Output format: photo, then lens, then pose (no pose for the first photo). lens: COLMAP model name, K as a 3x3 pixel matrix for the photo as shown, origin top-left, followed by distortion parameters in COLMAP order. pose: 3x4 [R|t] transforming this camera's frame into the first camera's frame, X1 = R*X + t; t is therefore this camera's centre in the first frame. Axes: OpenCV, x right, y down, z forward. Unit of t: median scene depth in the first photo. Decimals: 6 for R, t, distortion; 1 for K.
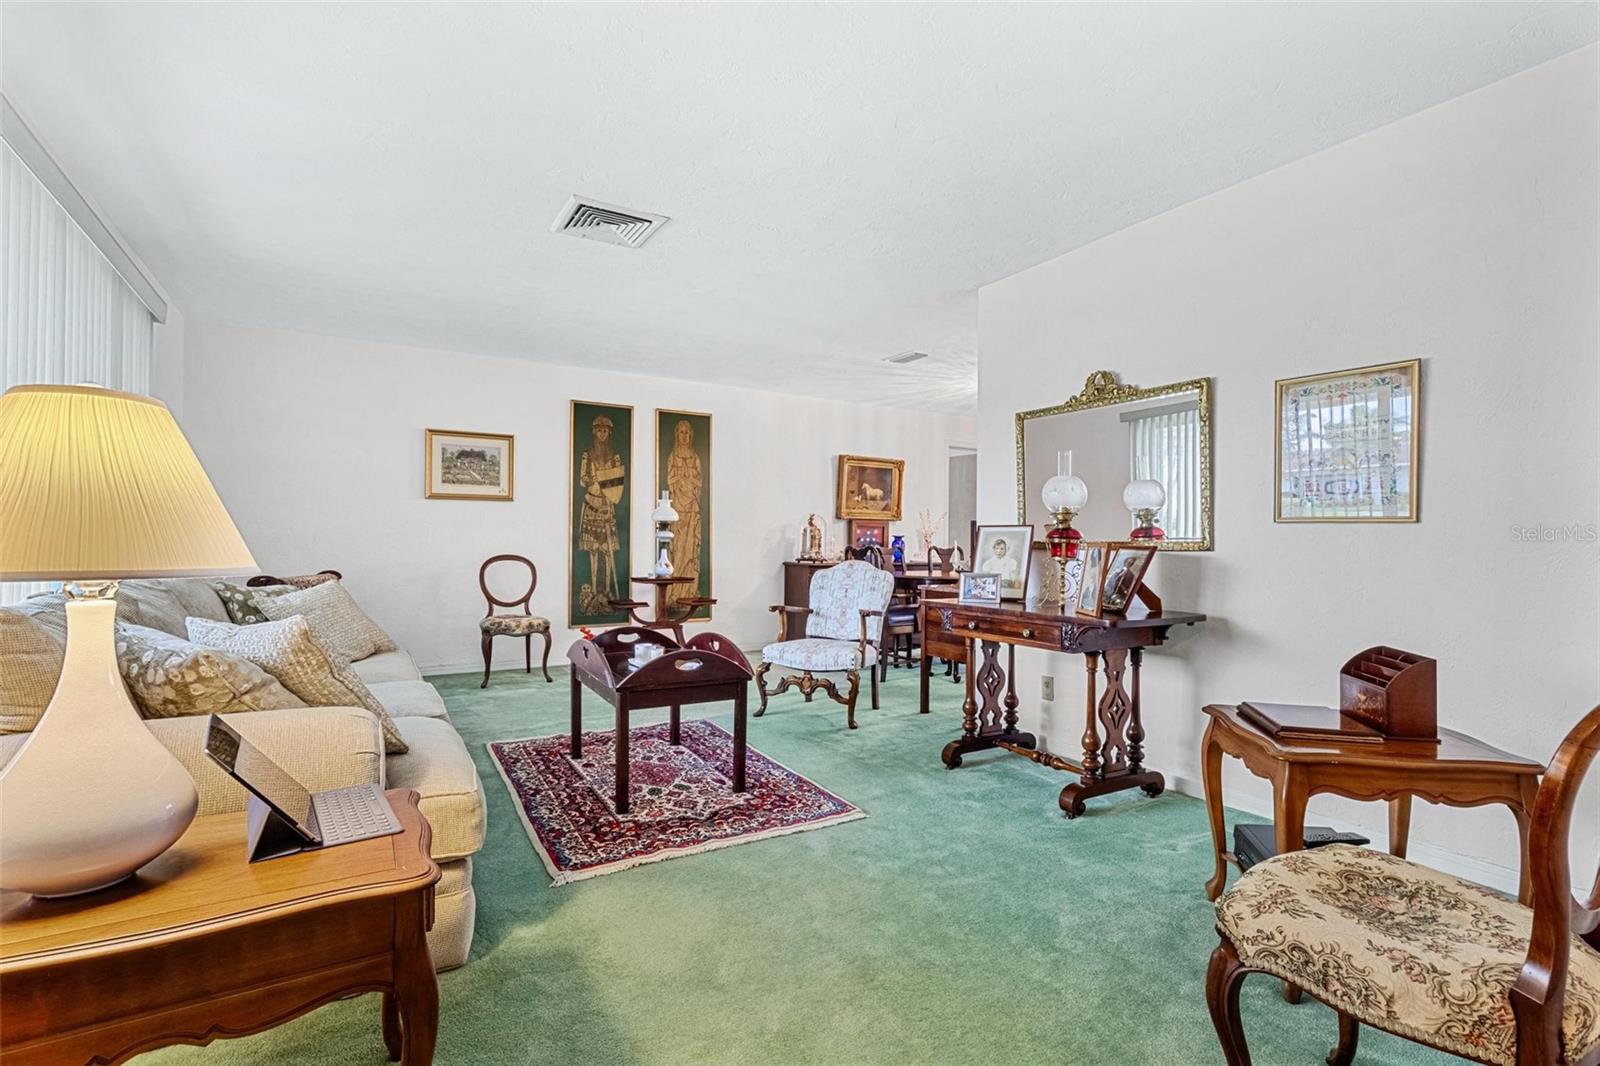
lens RADIAL K [[755.2, 0, 818.5], [0, 755.2, 553.9], [0, 0, 1]] dist [0.002729, 0.000555]
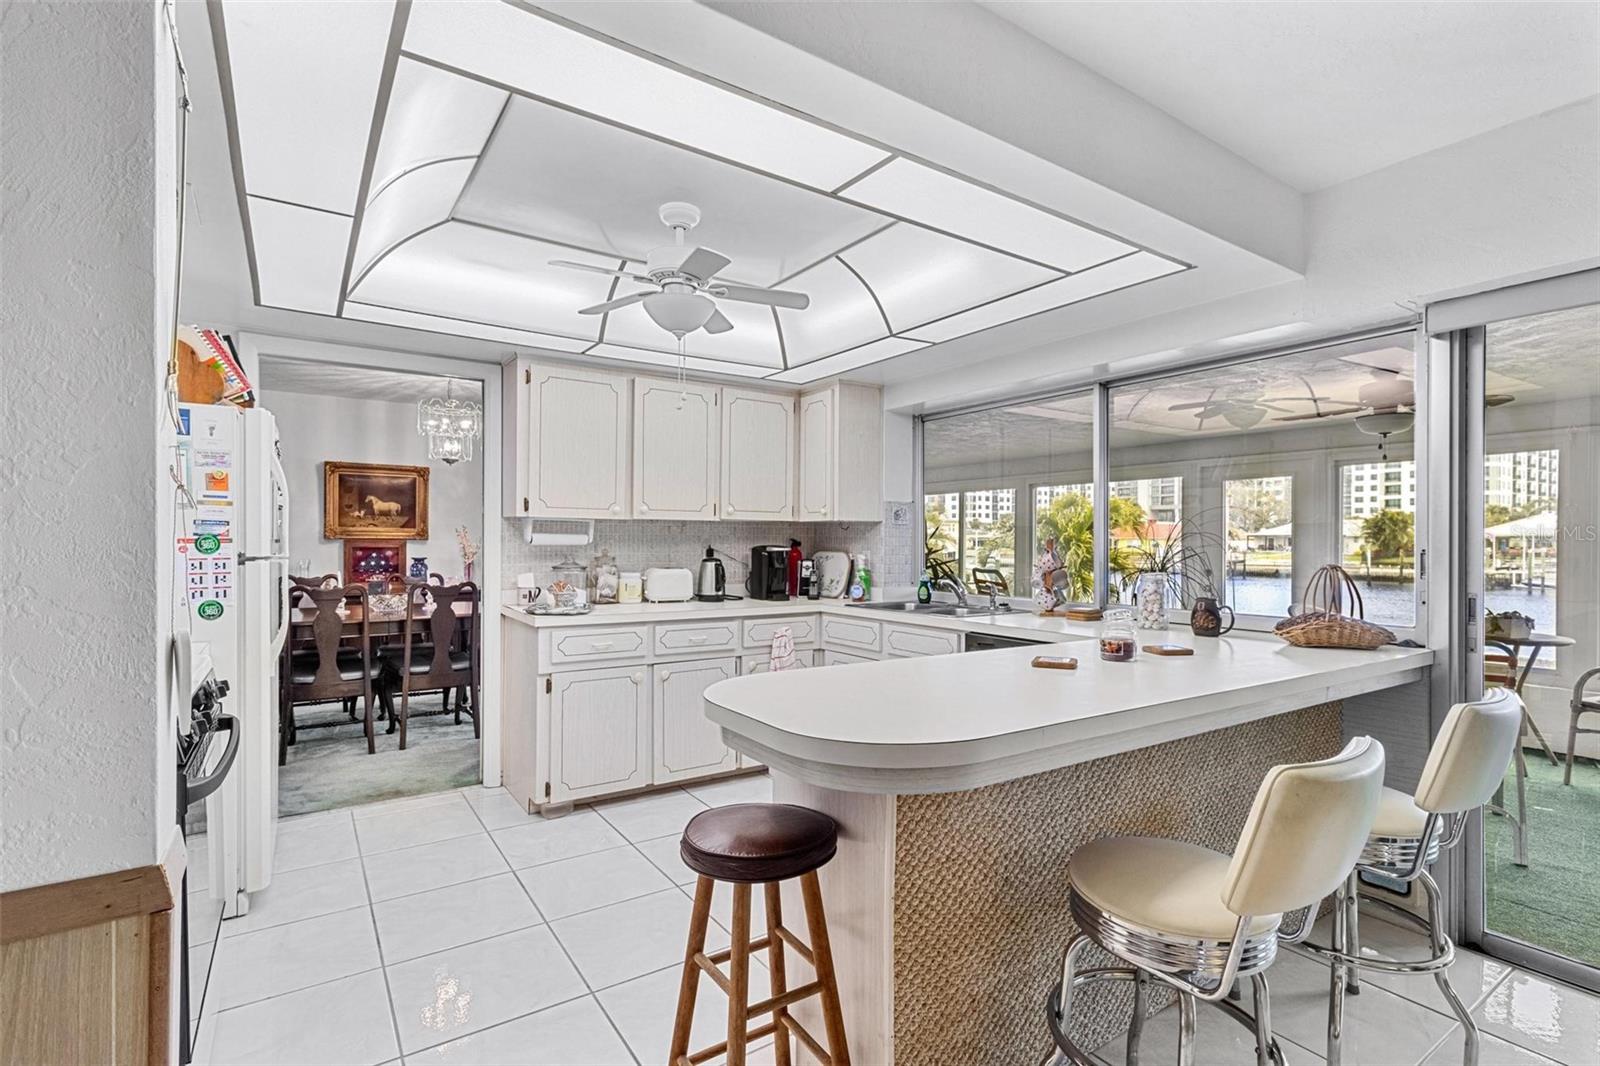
lens RADIAL K [[753.2, 0, 812.8], [0, 753.2, 547.8], [0, 0, 1]] dist [0.001763, 0.000730]
pose [[0.999284, -0.006744, 0.037233, 1.360683], [0.006993, 0.999954, -0.006573, -0.070613], [-0.037187, 0.006829, 0.999285, 0.388034]]
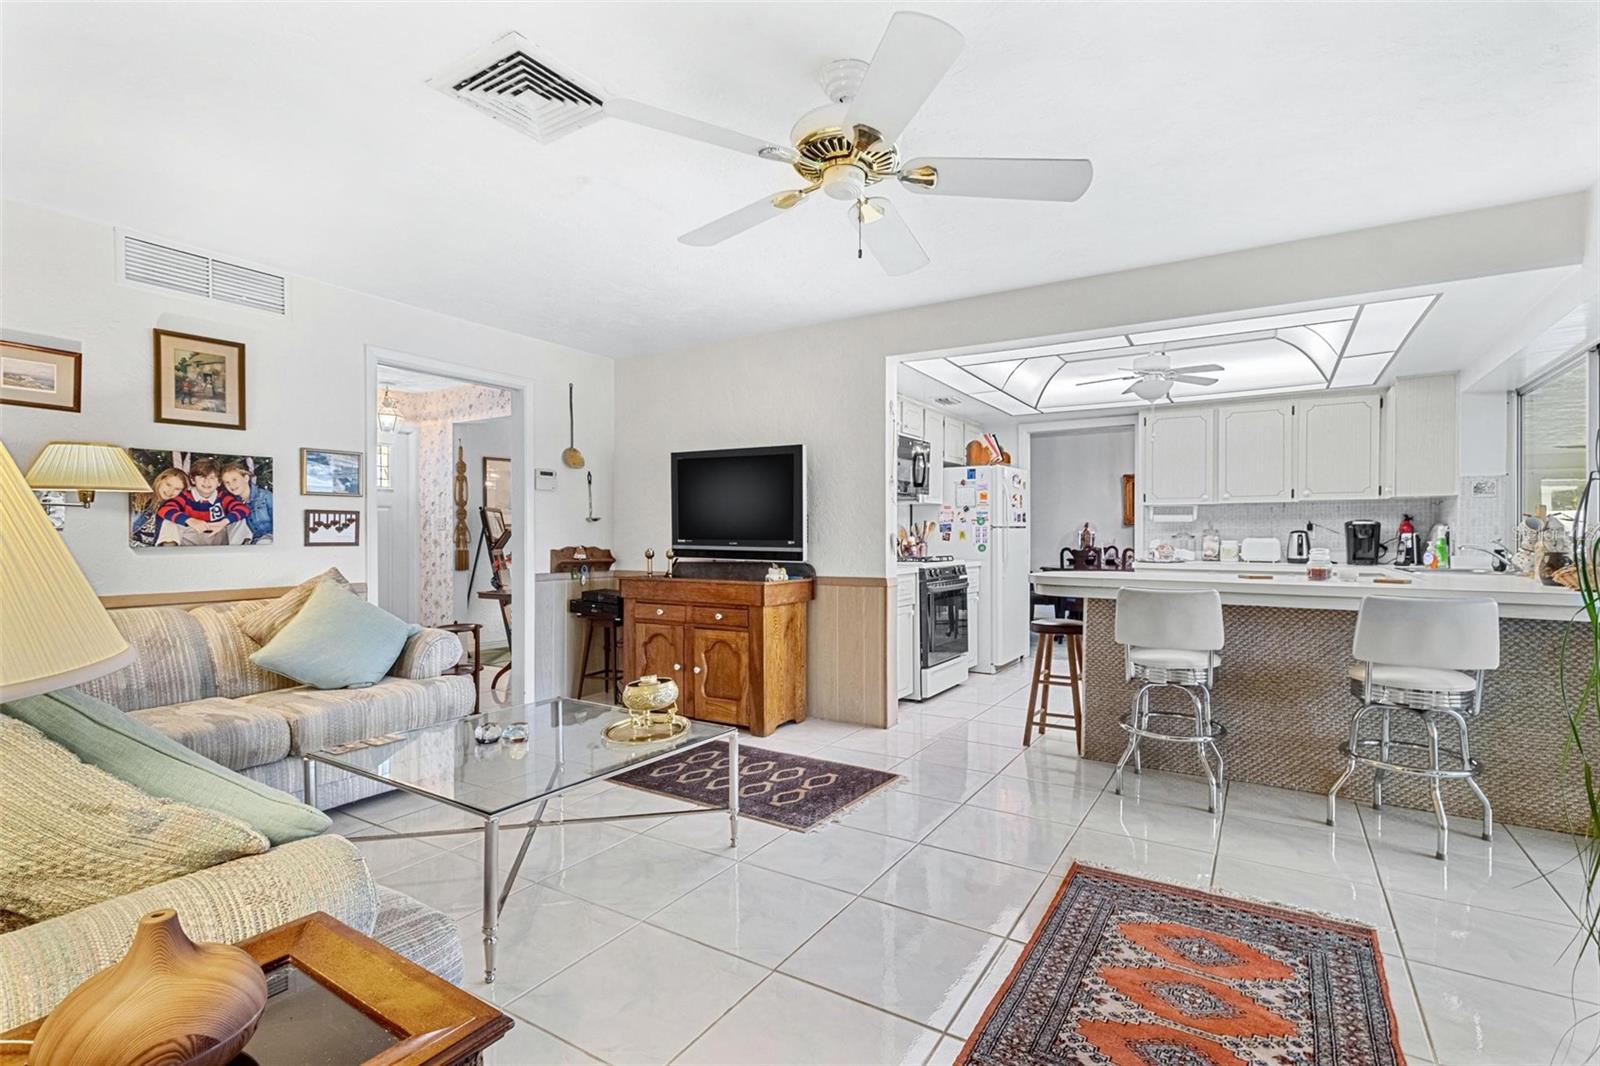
lens RADIAL K [[753.2, 0, 812.8], [0, 753.2, 547.8], [0, 0, 1]] dist [0.001763, 0.000730]
pose [[0.434419, 0.002693, -0.900707, 2.393403], [-0.008699, 0.999961, -0.001206, -0.005540], [0.900669, 0.008359, 0.434426, -0.080859]]
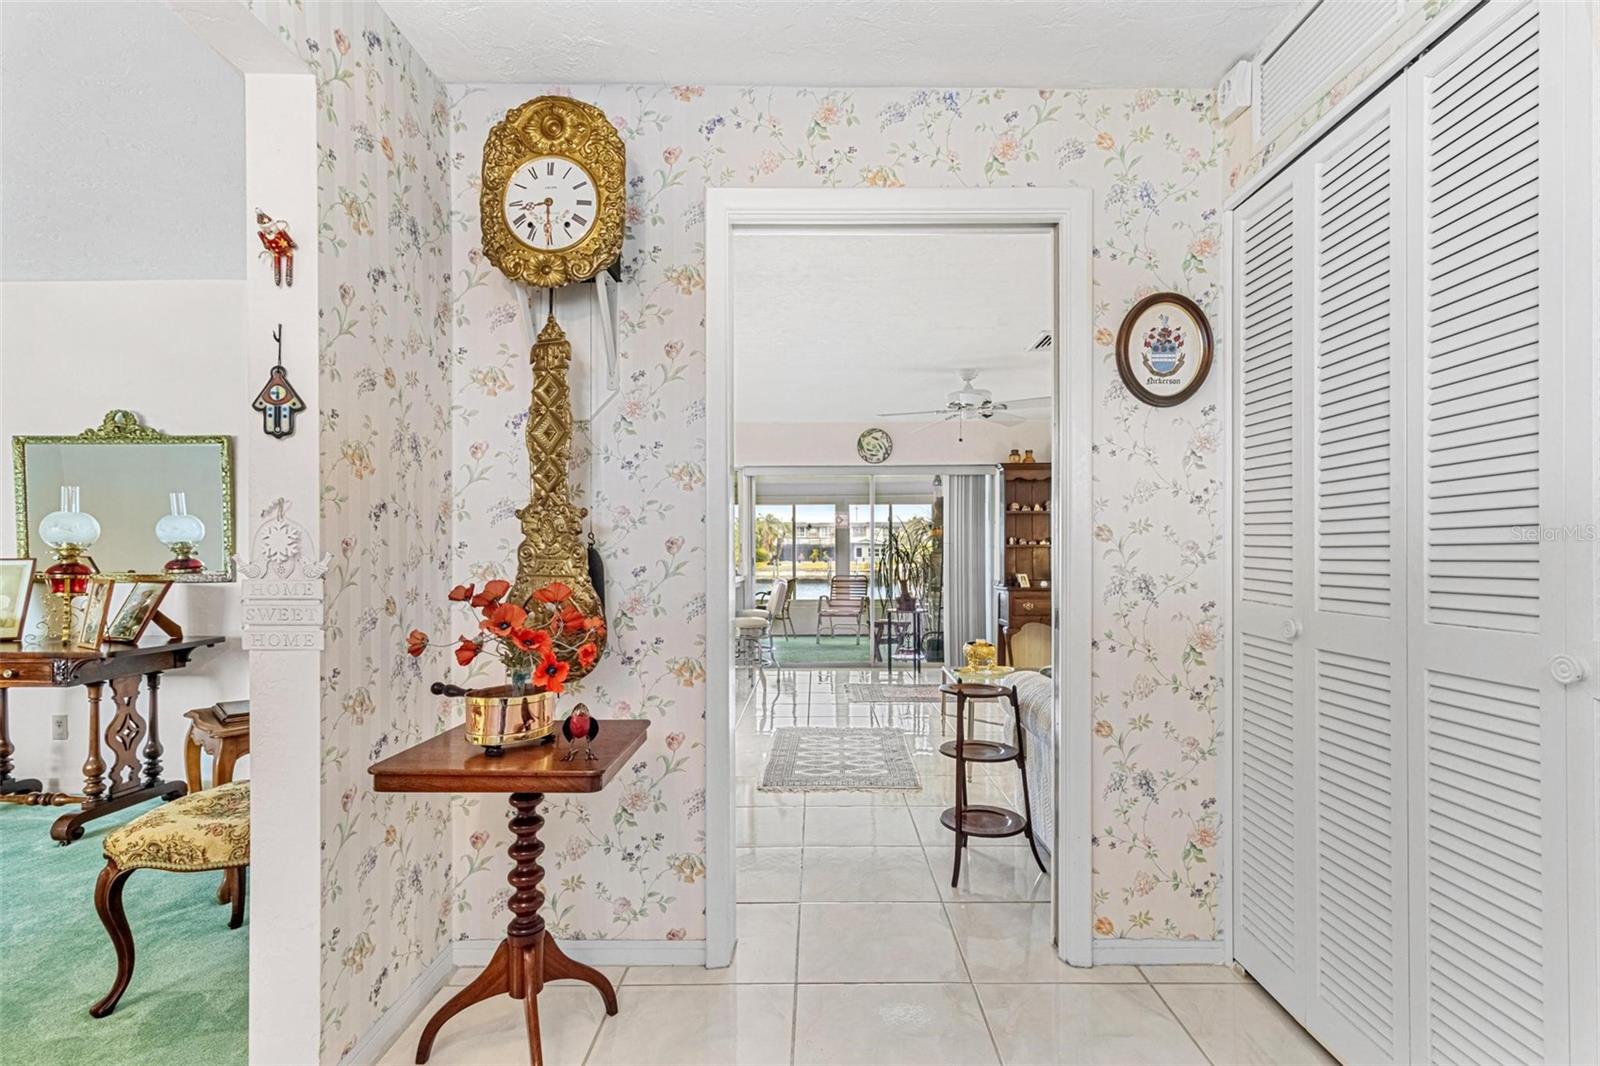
lens RADIAL K [[753.2, 0, 812.8], [0, 753.2, 547.8], [0, 0, 1]] dist [0.001763, 0.000730]
pose [[0.535843, -0.004162, 0.844307, 0.007182], [0.019815, 0.999774, -0.007648, -0.029501], [-0.844085, 0.020828, 0.535805, -0.396034]]
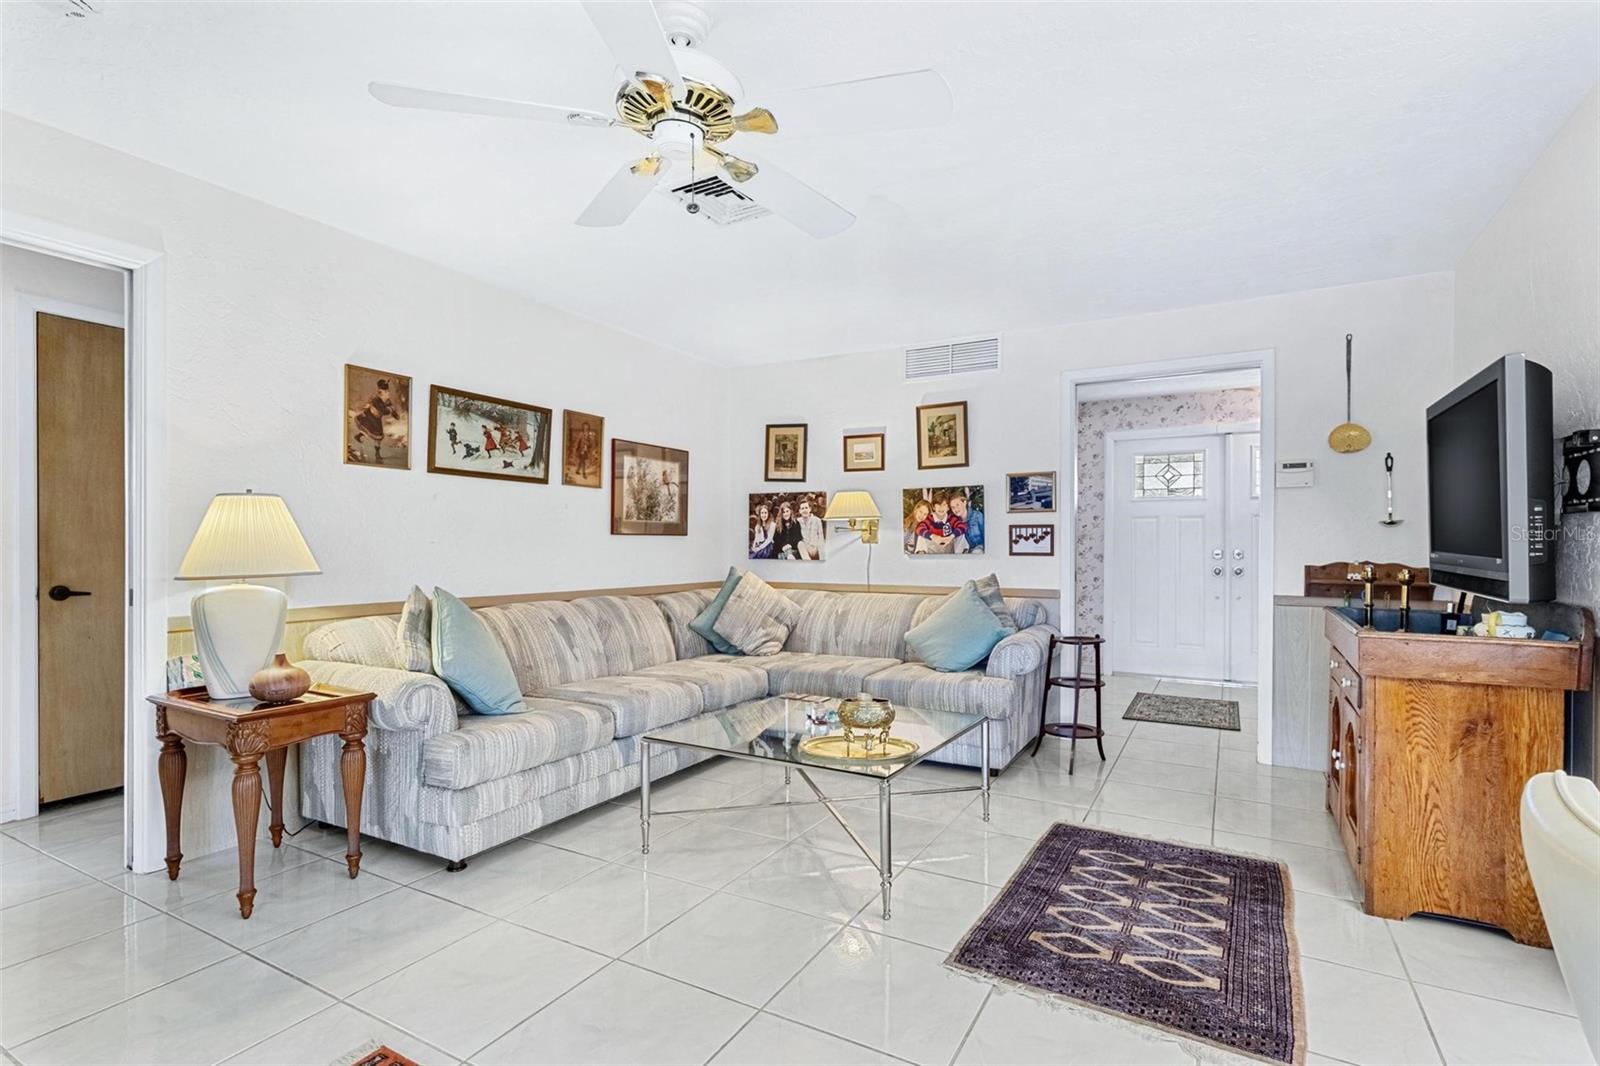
lens RADIAL K [[753.2, 0, 812.8], [0, 753.2, 547.8], [0, 0, 1]] dist [0.001763, 0.000730]
pose [[-0.875040, -0.013122, -0.483873, 1.955492], [-0.019634, 0.999772, 0.008393, -0.023201], [0.483653, 0.016845, -0.875098, 0.872912]]
